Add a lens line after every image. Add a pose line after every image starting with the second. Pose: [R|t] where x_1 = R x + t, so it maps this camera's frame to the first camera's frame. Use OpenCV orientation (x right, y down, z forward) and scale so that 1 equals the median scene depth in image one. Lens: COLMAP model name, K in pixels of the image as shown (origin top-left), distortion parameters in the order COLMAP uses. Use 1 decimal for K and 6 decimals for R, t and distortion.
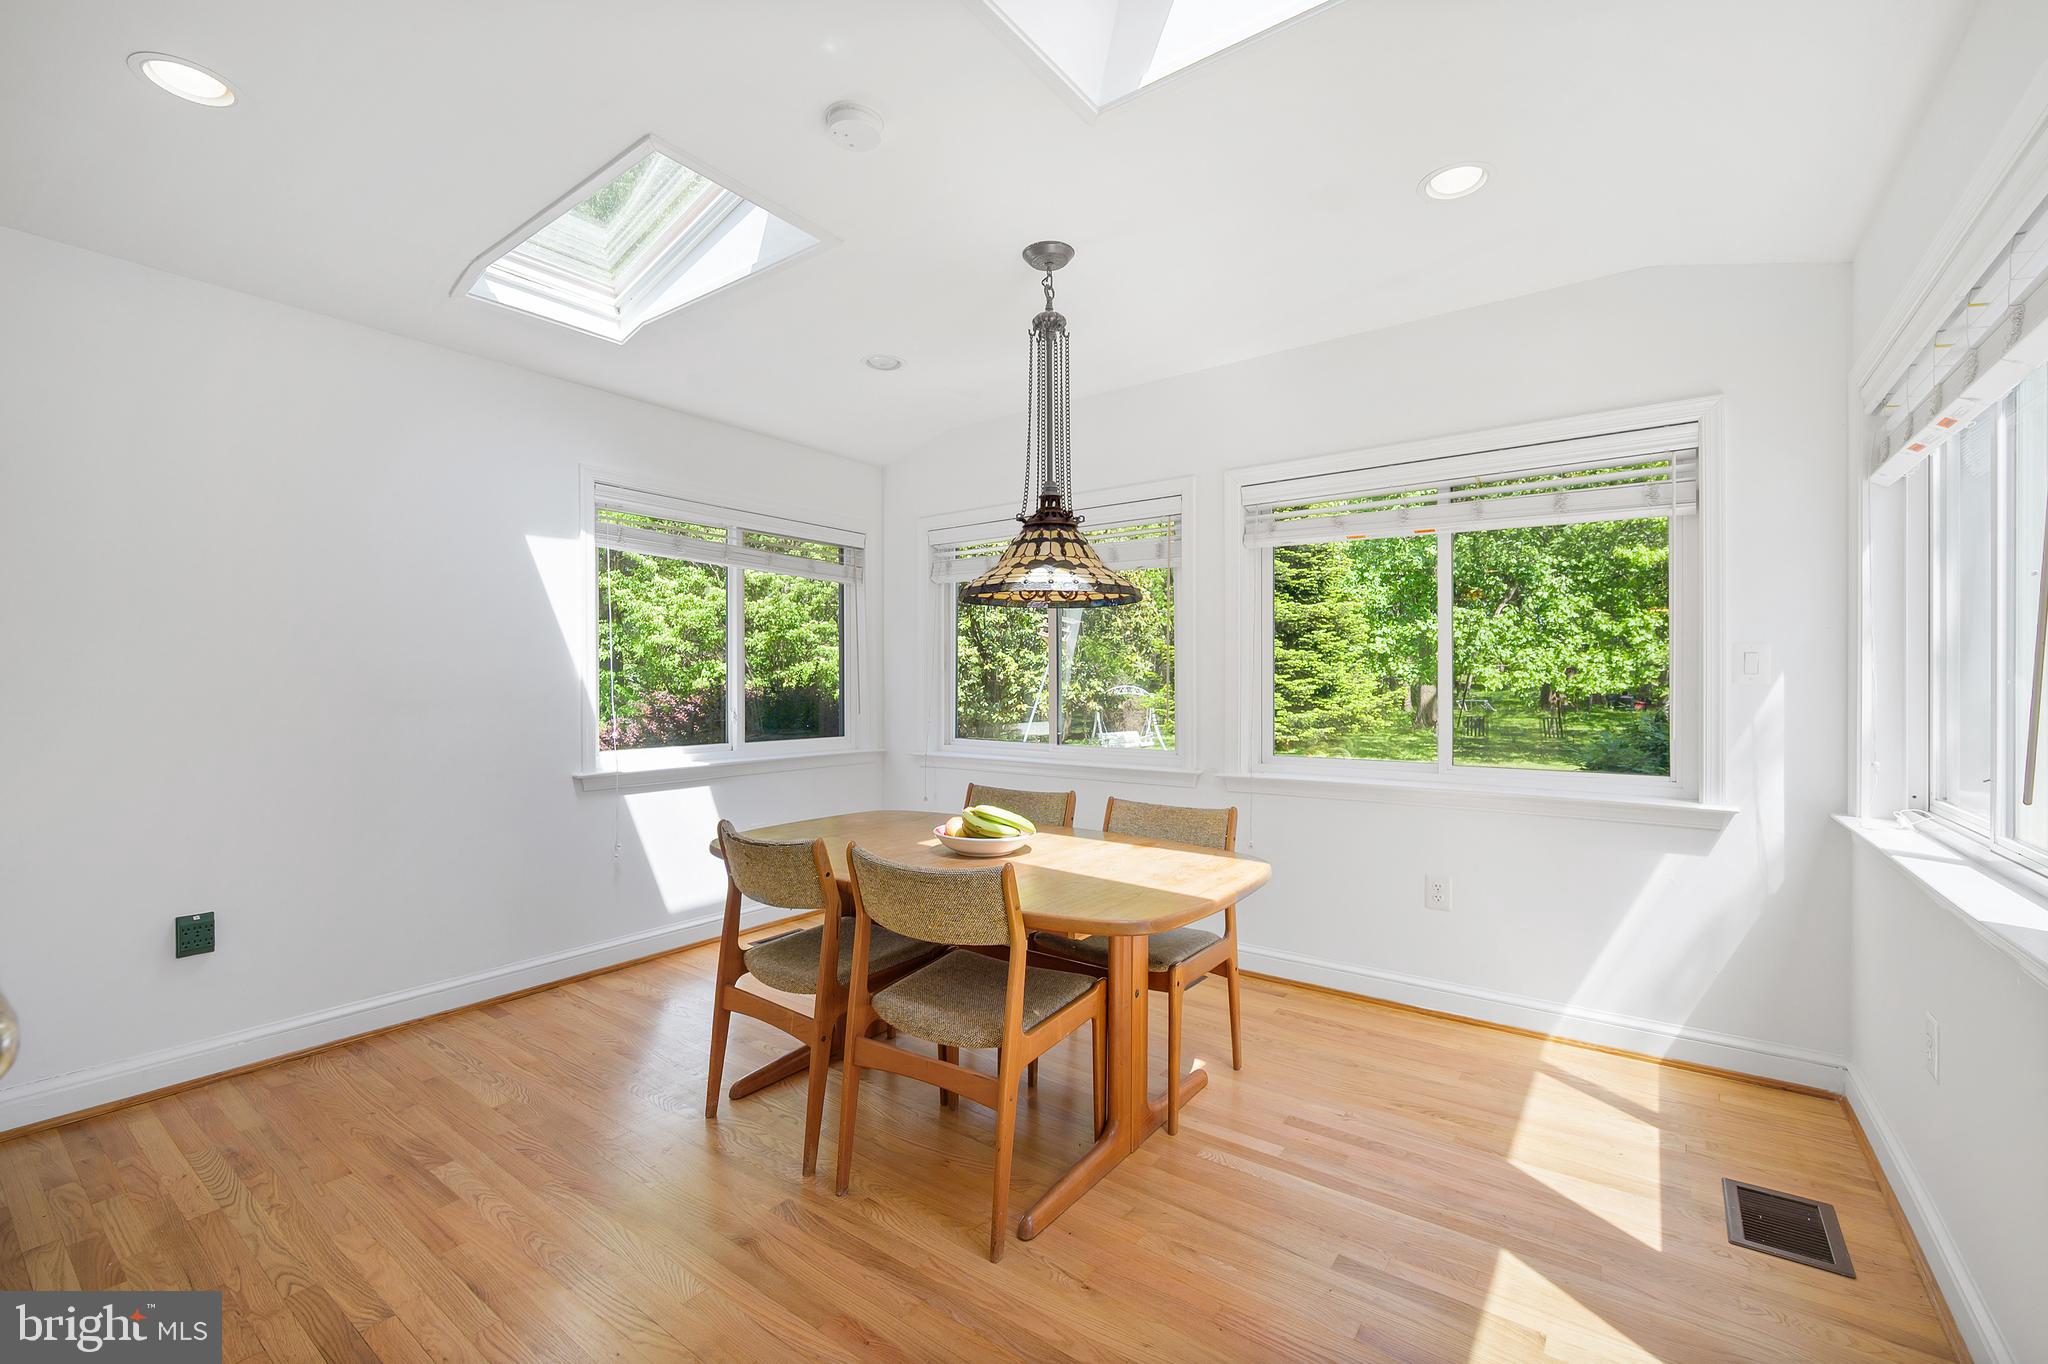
lens RADIAL K [[862.6, 0, 990.0], [0, 862.6, 681.6], [0, 0, 1]] dist [-0.000851, -0.000211]
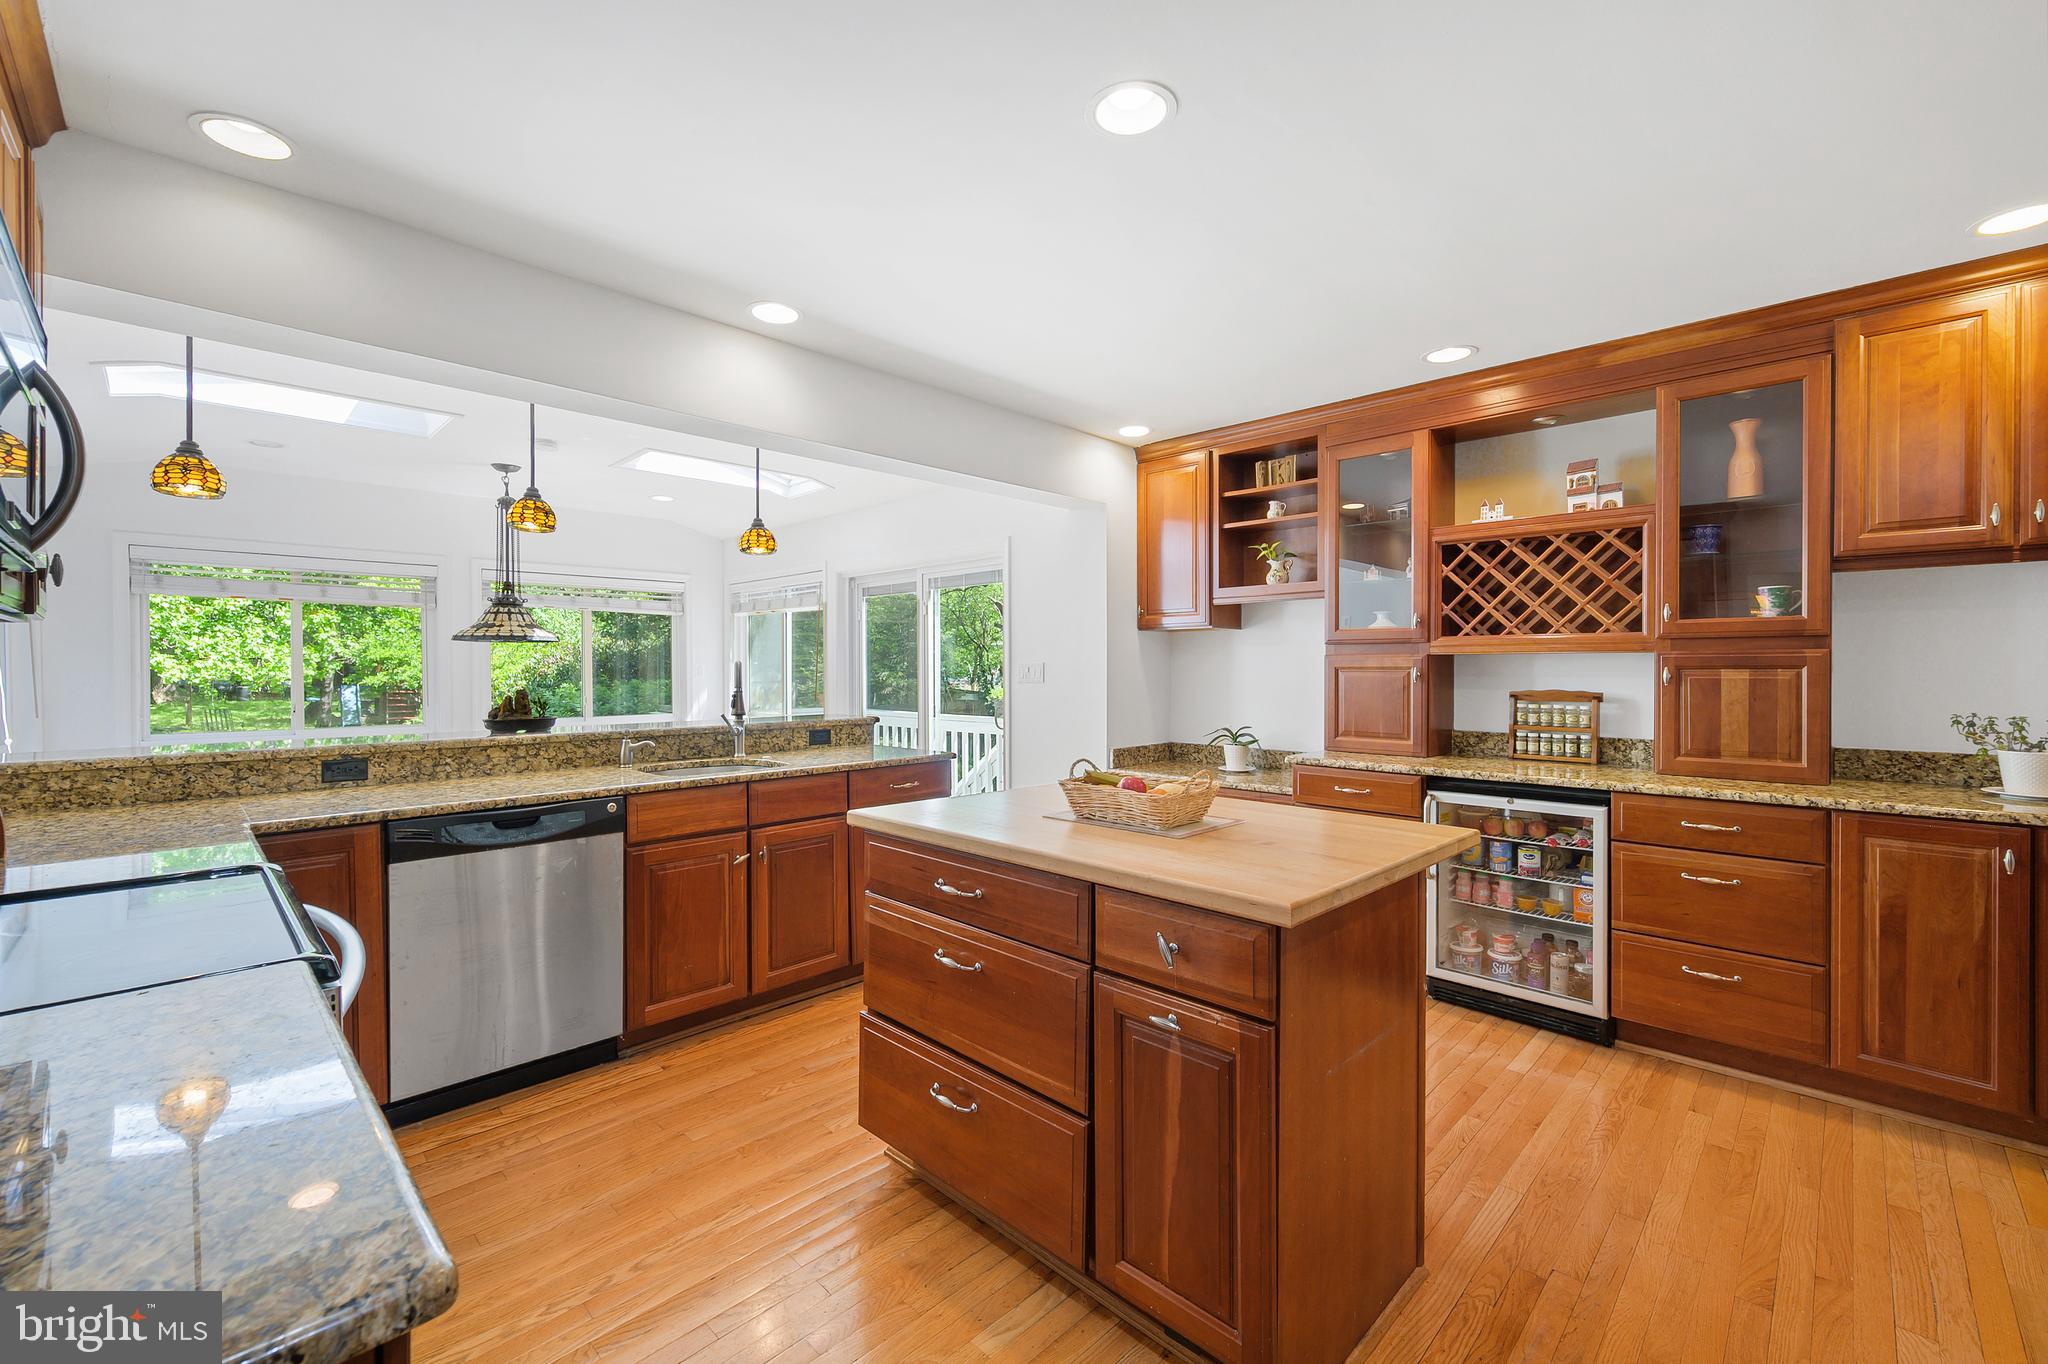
lens RADIAL K [[843.9, 0, 1016.3], [0, 843.9, 672.7], [0, 0, 1]] dist [-0.001042, -0.000069]
pose [[0.129654, -0.008437, 0.991523, -0.995591], [0.002323, 0.999964, 0.008205, -0.022069], [-0.991557, 0.001240, 0.129668, -0.232709]]
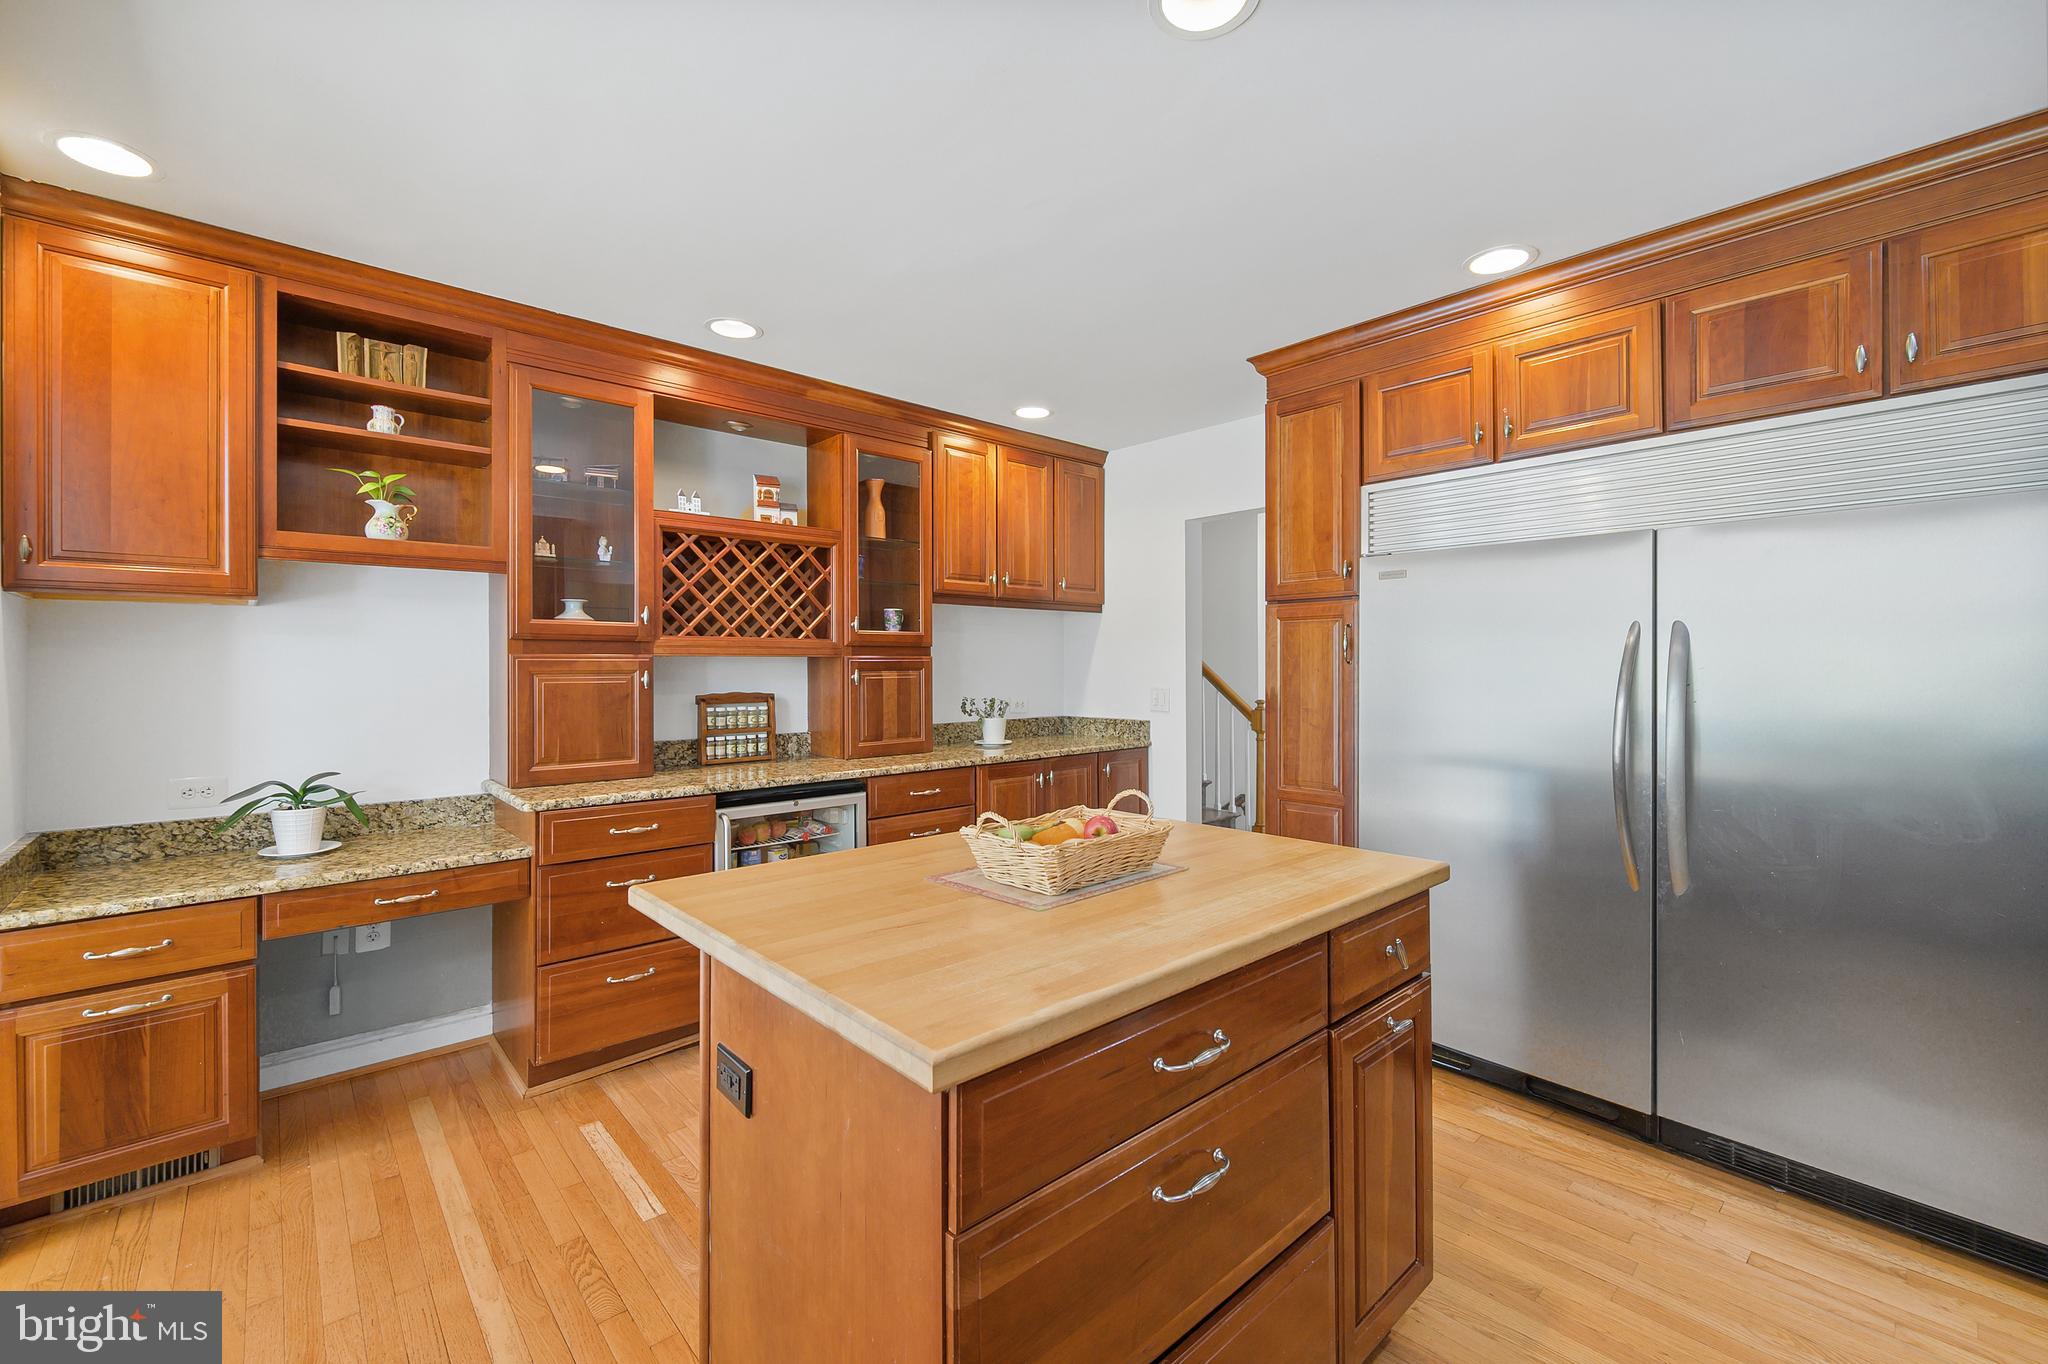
lens RADIAL K [[843.9, 0, 1016.3], [0, 843.9, 672.7], [0, 0, 1]] dist [-0.001042, -0.000069]
pose [[-0.983149, 0.001540, 0.182802, -0.610780], [0.003006, 0.999965, 0.007747, -0.022320], [-0.182783, 0.008166, -0.983119, 0.067490]]
